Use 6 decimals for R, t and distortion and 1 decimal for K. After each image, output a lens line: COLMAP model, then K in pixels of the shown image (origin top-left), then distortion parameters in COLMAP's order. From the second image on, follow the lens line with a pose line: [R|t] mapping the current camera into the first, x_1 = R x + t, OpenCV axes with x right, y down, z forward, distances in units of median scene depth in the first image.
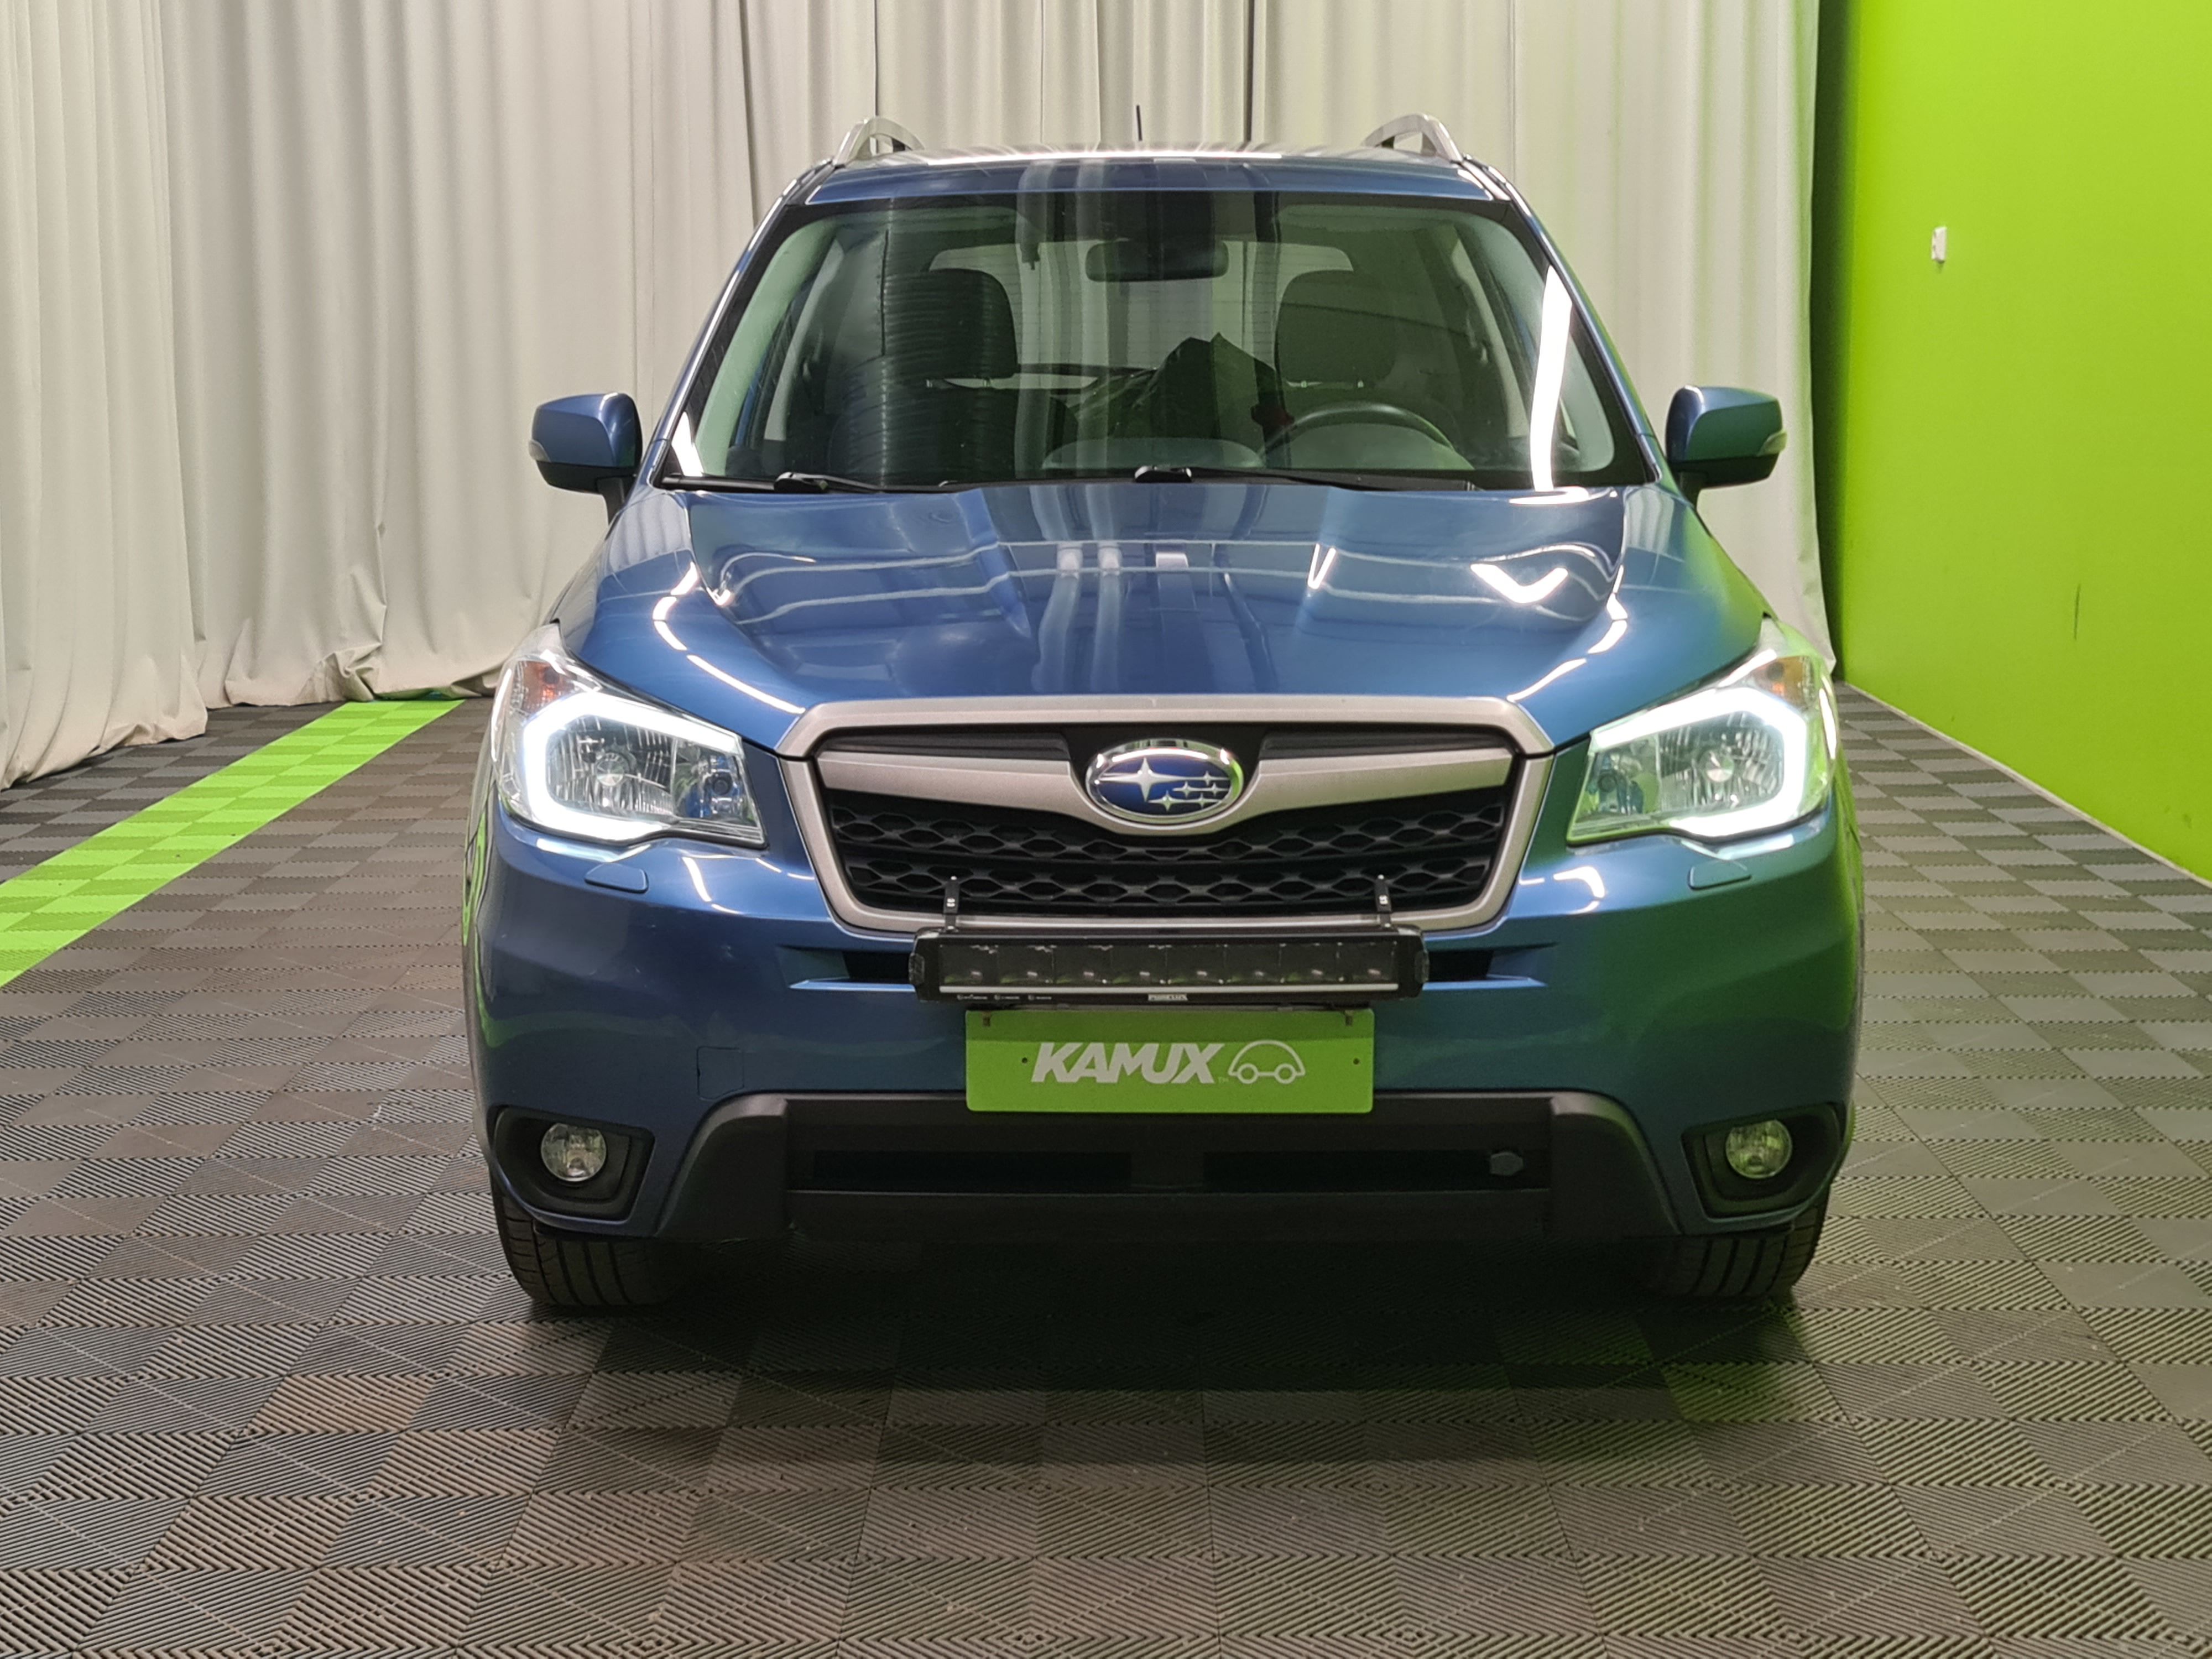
lens RADIAL K [[2957.4, 0, 1087.0], [0, 2957.4, 774.5], [0, 0, 1]] dist [0.062912, 0.000000]
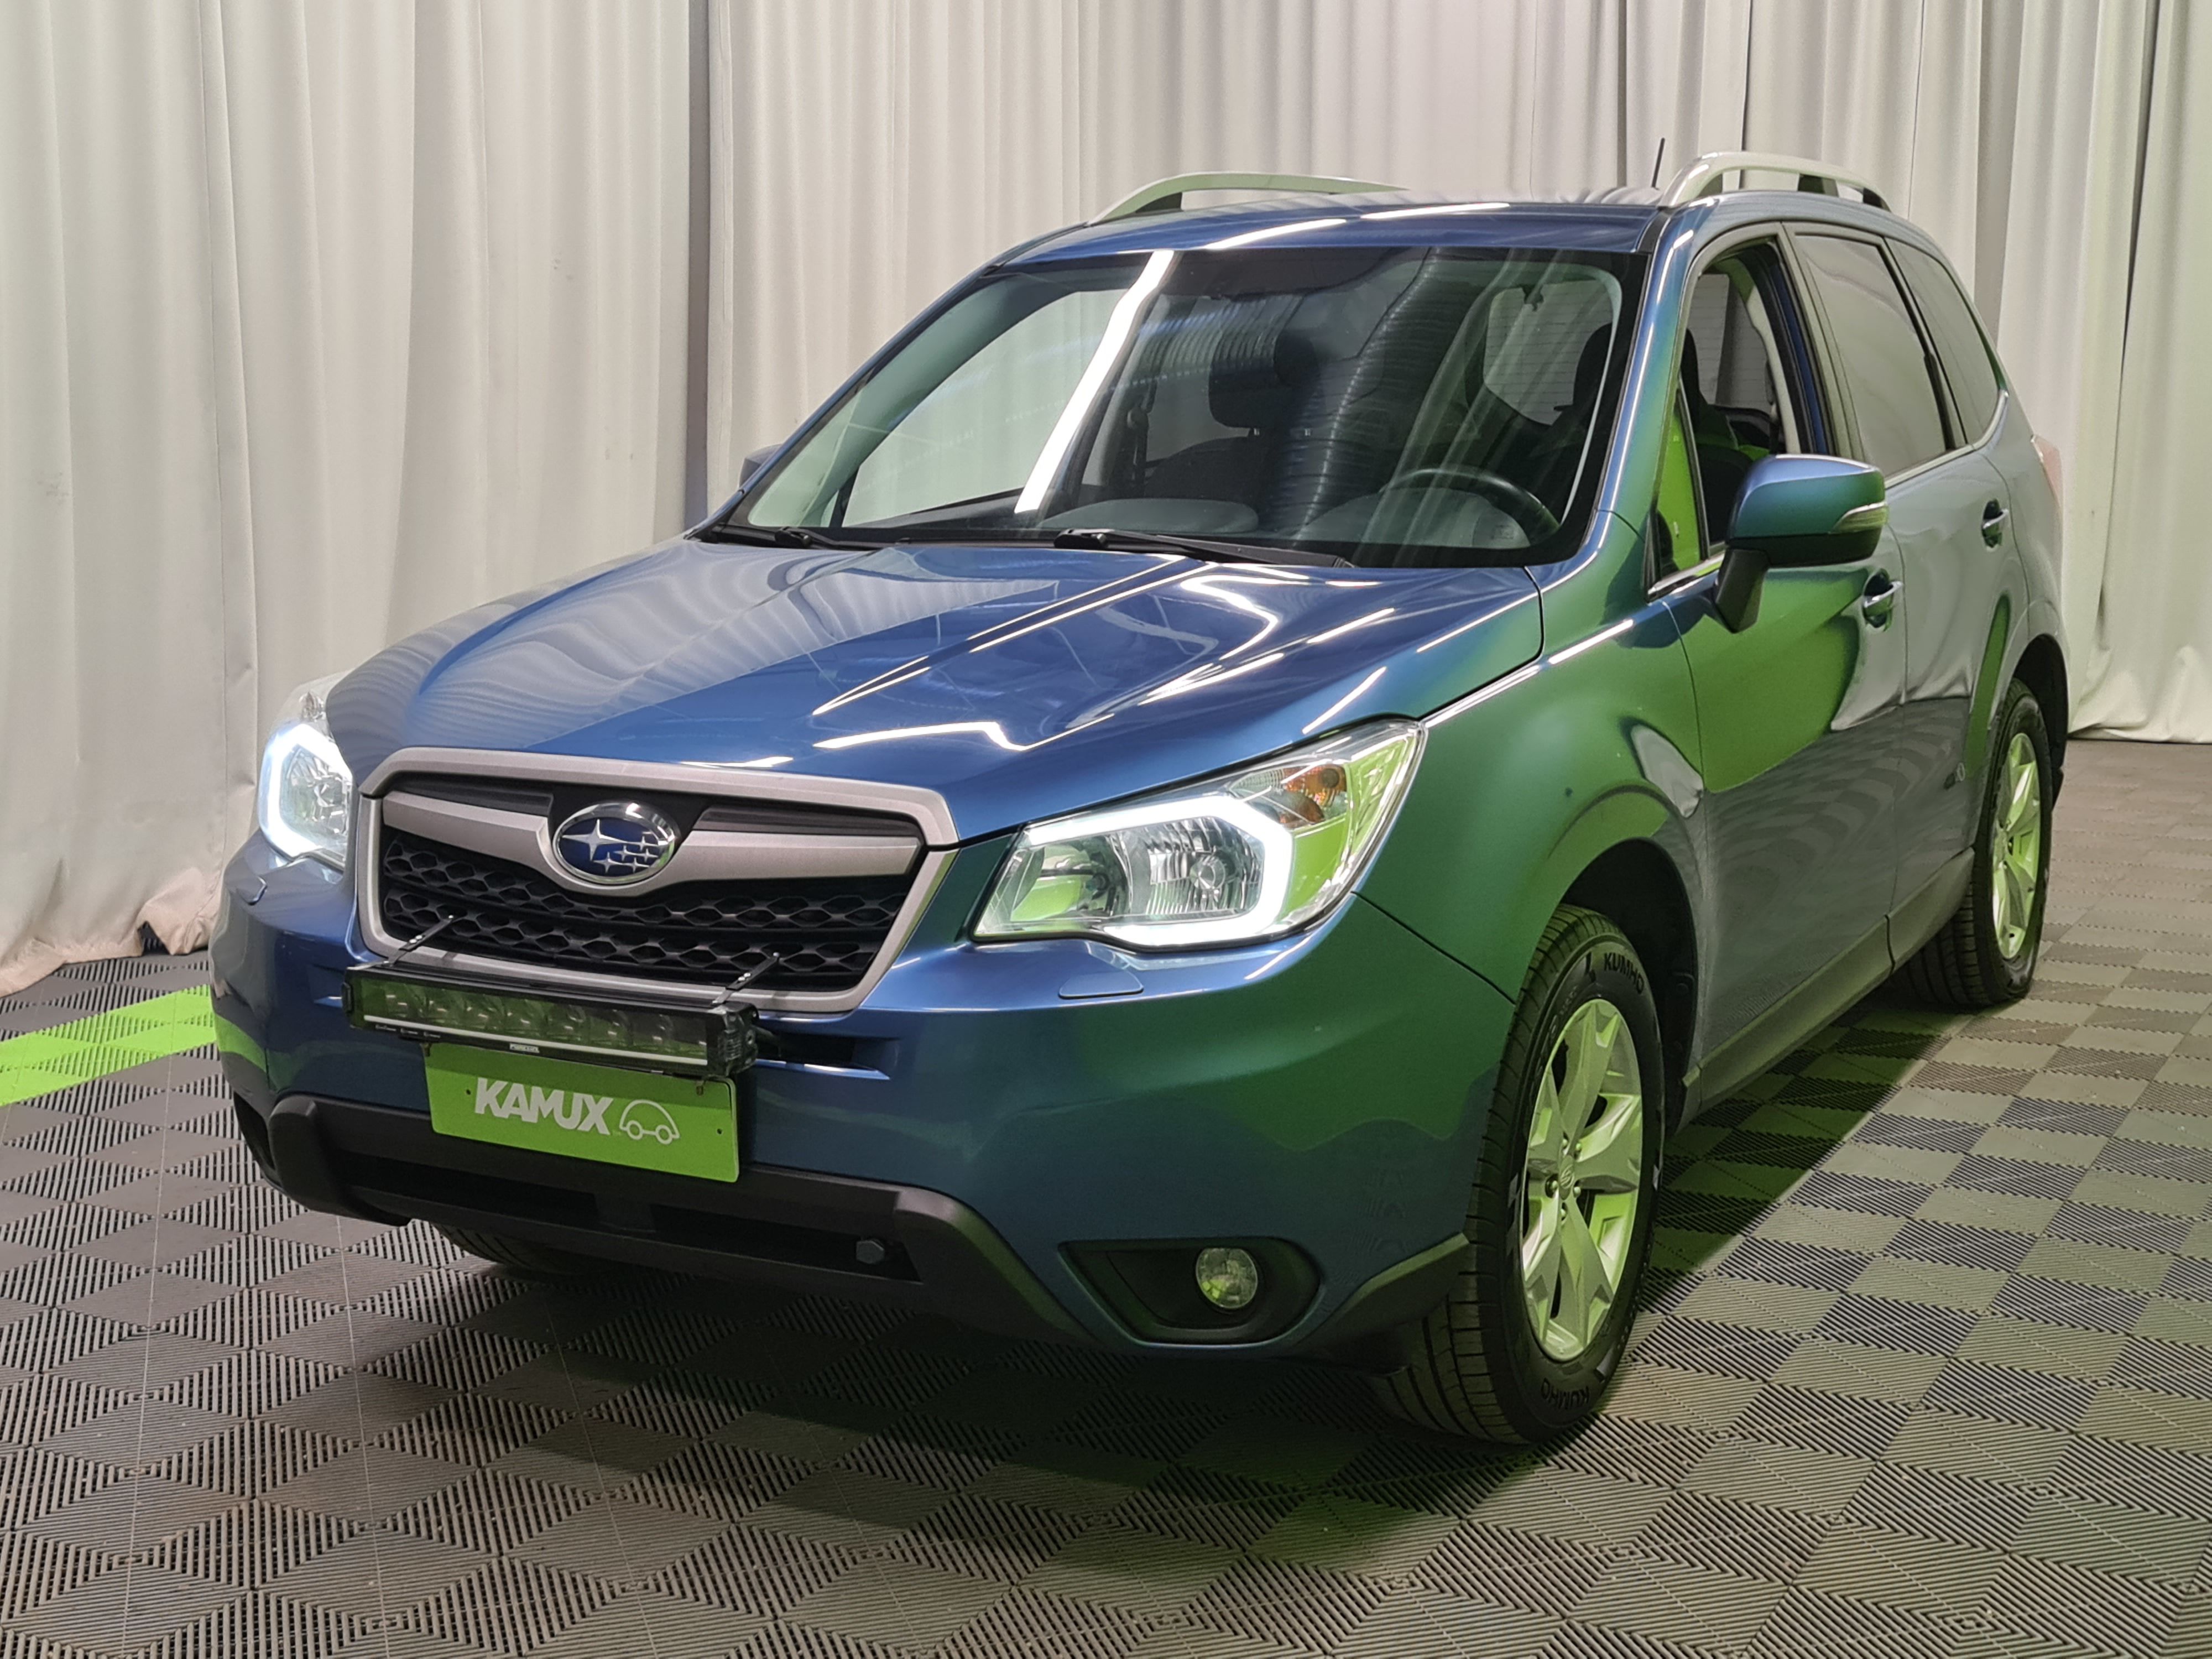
lens RADIAL K [[2957.4, 0, 1128.0], [0, 2957.4, 818.5], [0, 0, 1]] dist [0.062912, 0.000000]
pose [[0.881227, 0.077338, -0.466324, 0.676589], [-0.067714, 0.997004, 0.037389, -0.058201], [0.467818, -0.001371, 0.883824, 0.157148]]
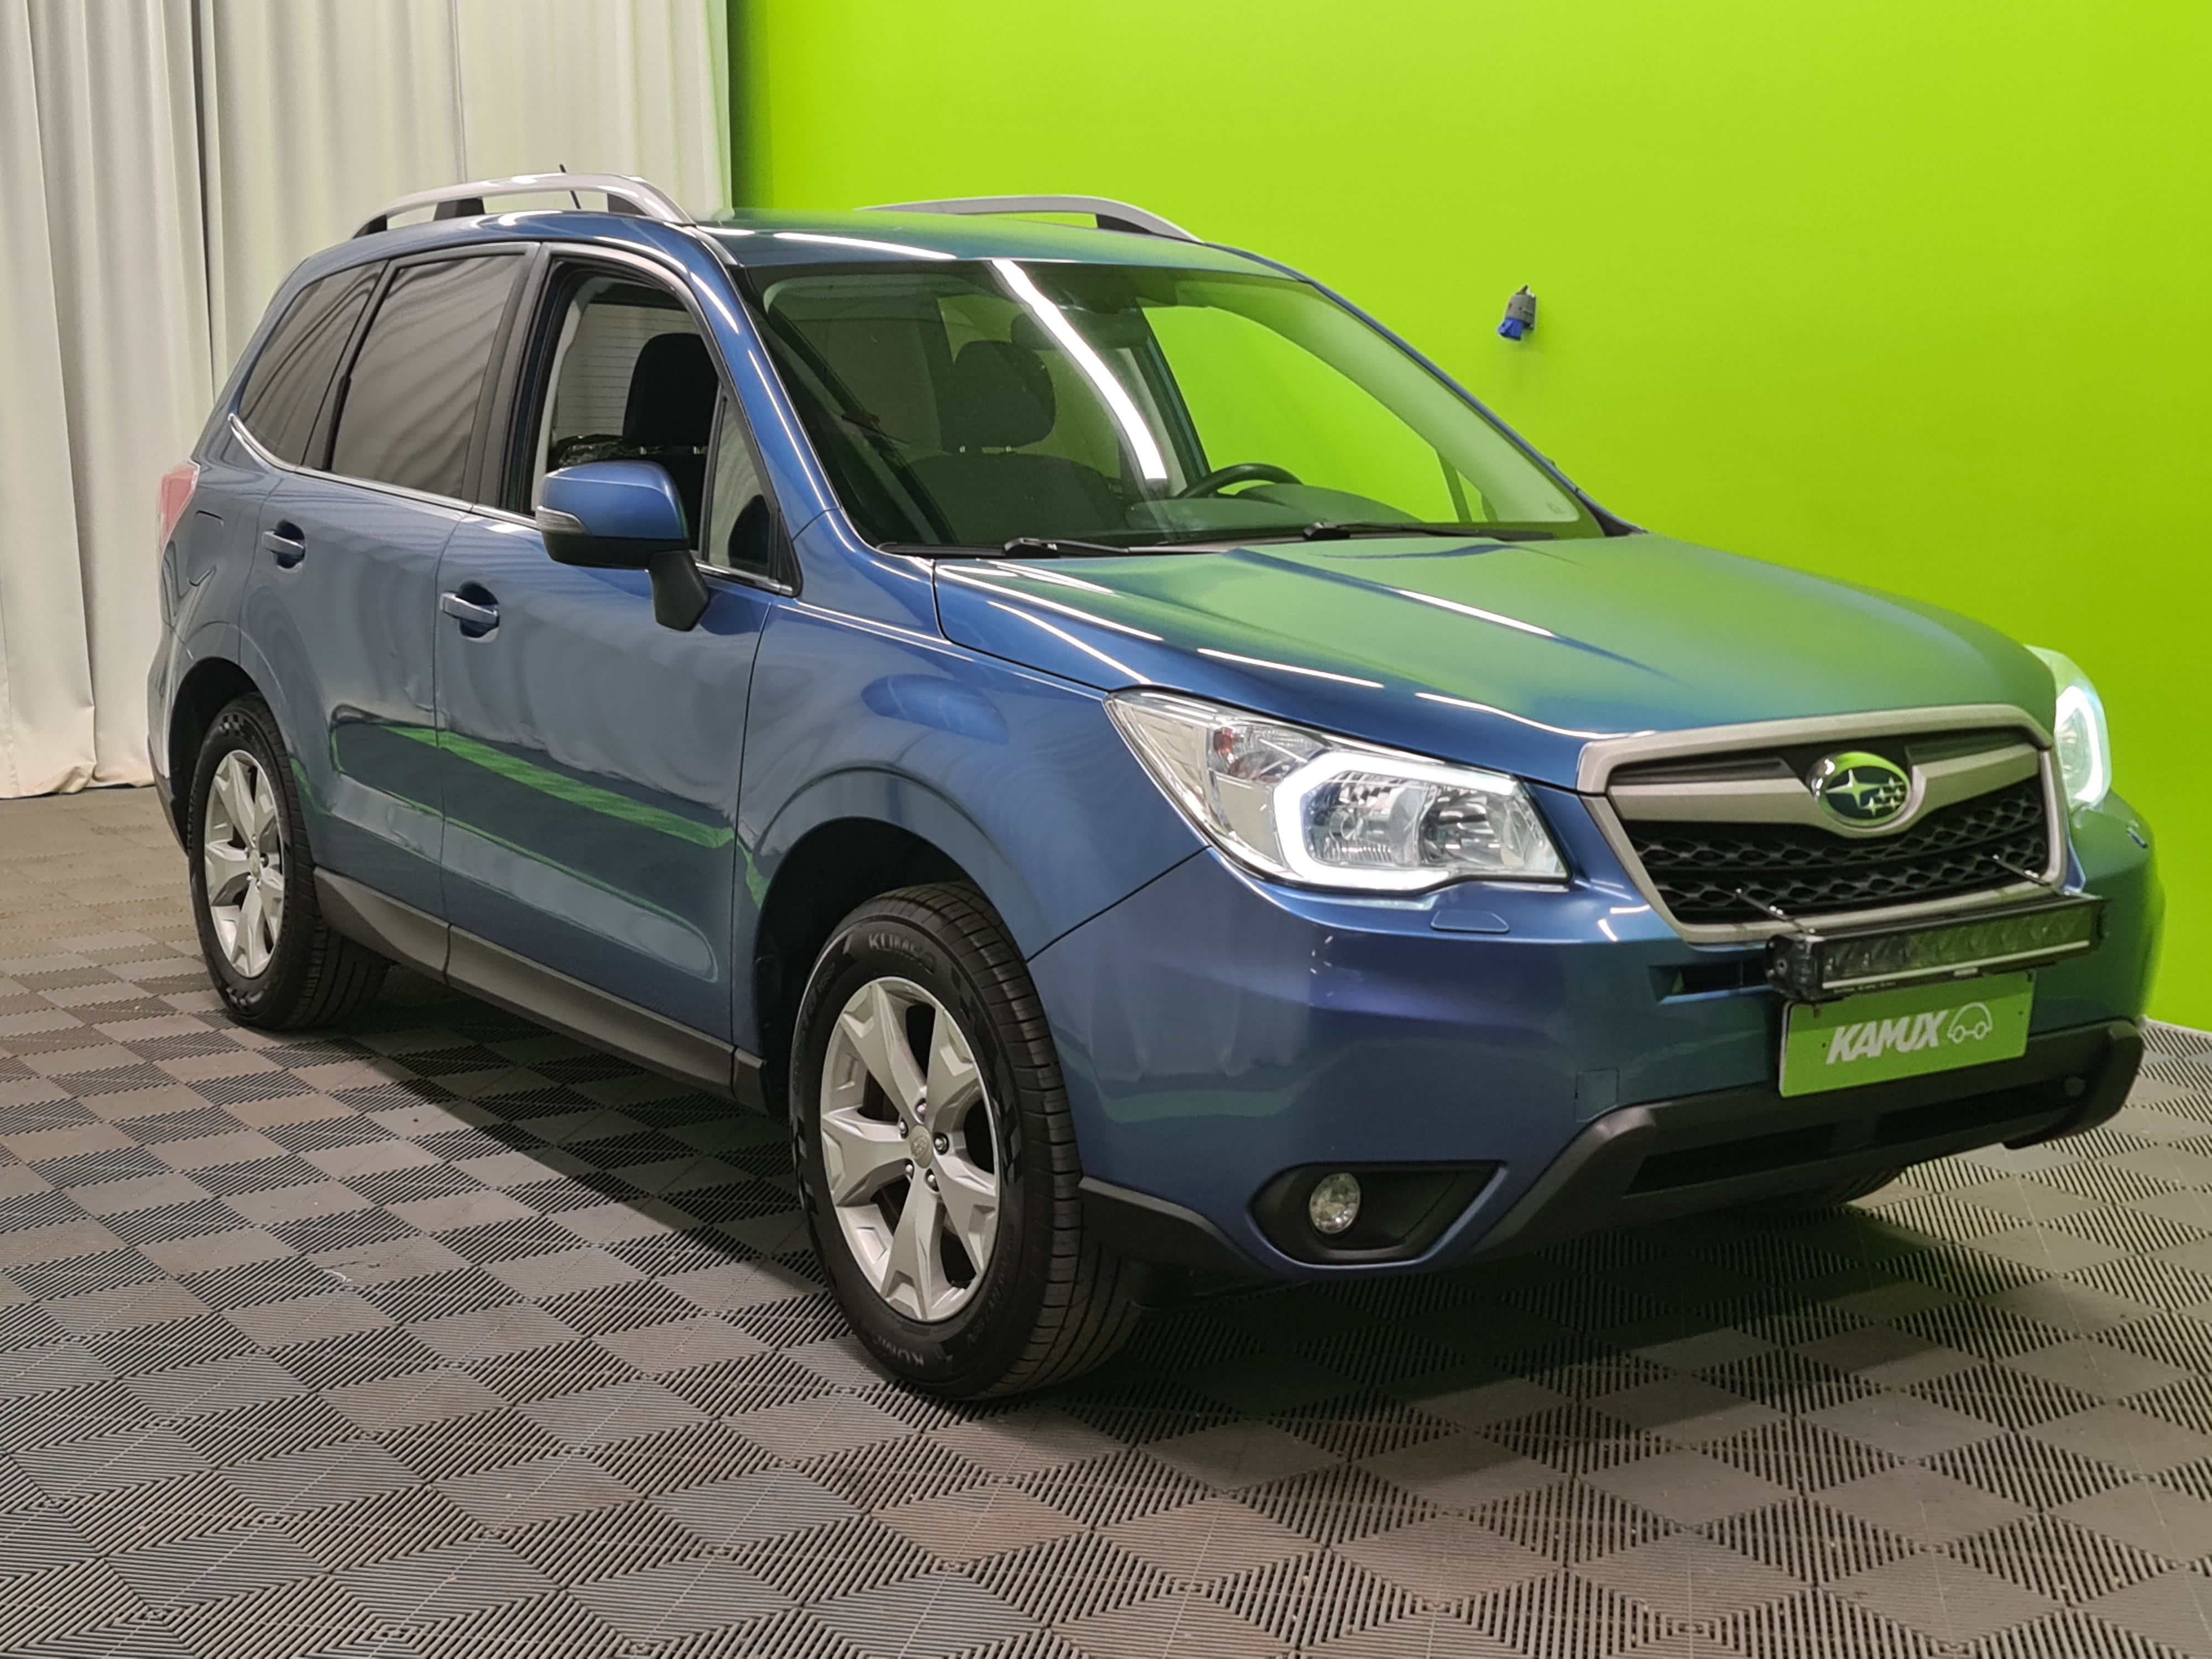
lens RADIAL K [[2957.4, 0, 1108.3], [0, 2957.4, 820.9], [0, 0, 1]] dist [0.062912, 0.000000]
pose [[0.823466, -0.074657, 0.562432, -0.858293], [0.081723, 0.996575, 0.012632, -0.023903], [-0.561448, 0.035561, 0.826747, 0.217690]]
